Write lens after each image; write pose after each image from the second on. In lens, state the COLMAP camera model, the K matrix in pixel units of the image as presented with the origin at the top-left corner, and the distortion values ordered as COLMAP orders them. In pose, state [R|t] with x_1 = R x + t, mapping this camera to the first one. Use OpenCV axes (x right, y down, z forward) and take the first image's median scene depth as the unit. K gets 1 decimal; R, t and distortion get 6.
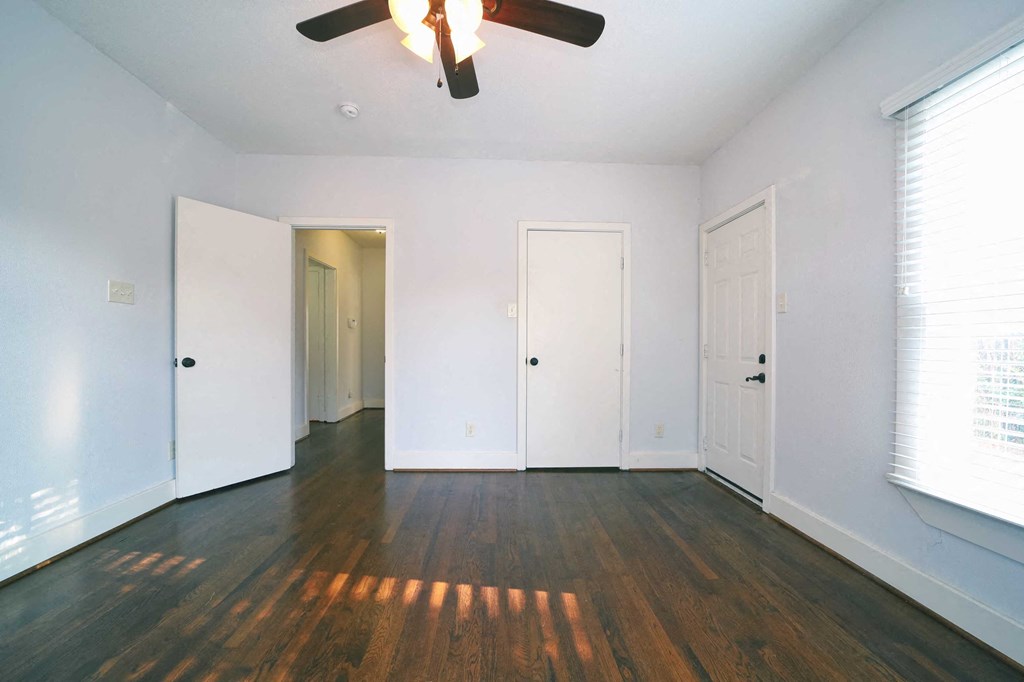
lens RADIAL K [[403.2, 0, 503.9], [0, 403.2, 344.9], [0, 0, 1]] dist [-0.018243, -0.000164]
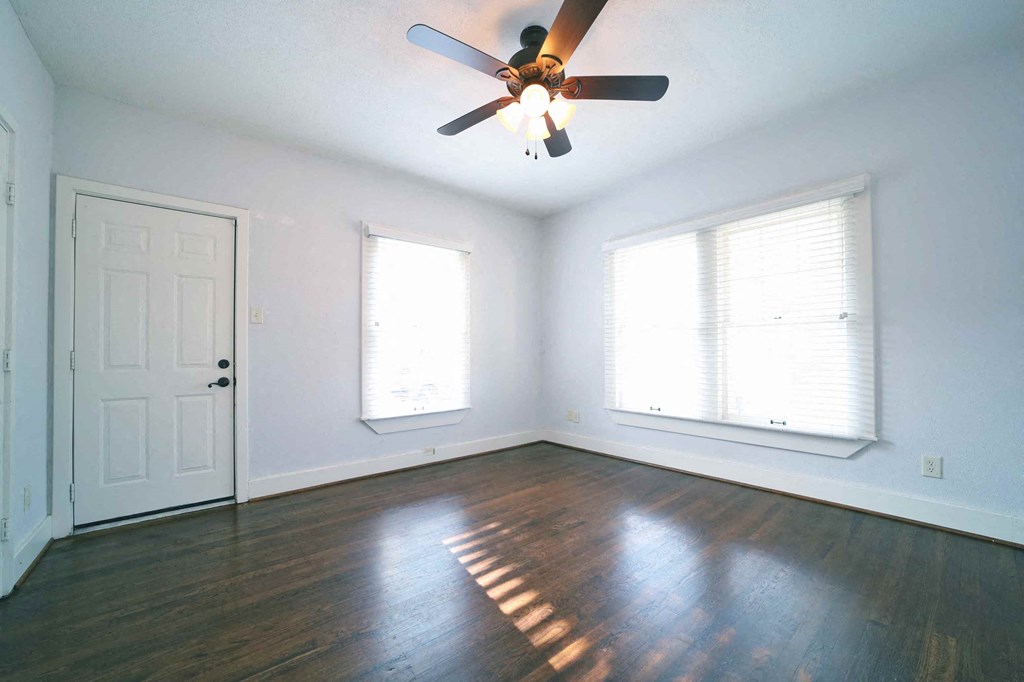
lens RADIAL K [[403.2, 0, 505.8], [0, 403.2, 345.1], [0, 0, 1]] dist [-0.018243, -0.000164]
pose [[-0.586384, 0.016110, 0.809873, -0.748709], [0.009528, 0.999870, -0.012991, 0.007553], [-0.809977, 0.000099, -0.586461, 1.187547]]
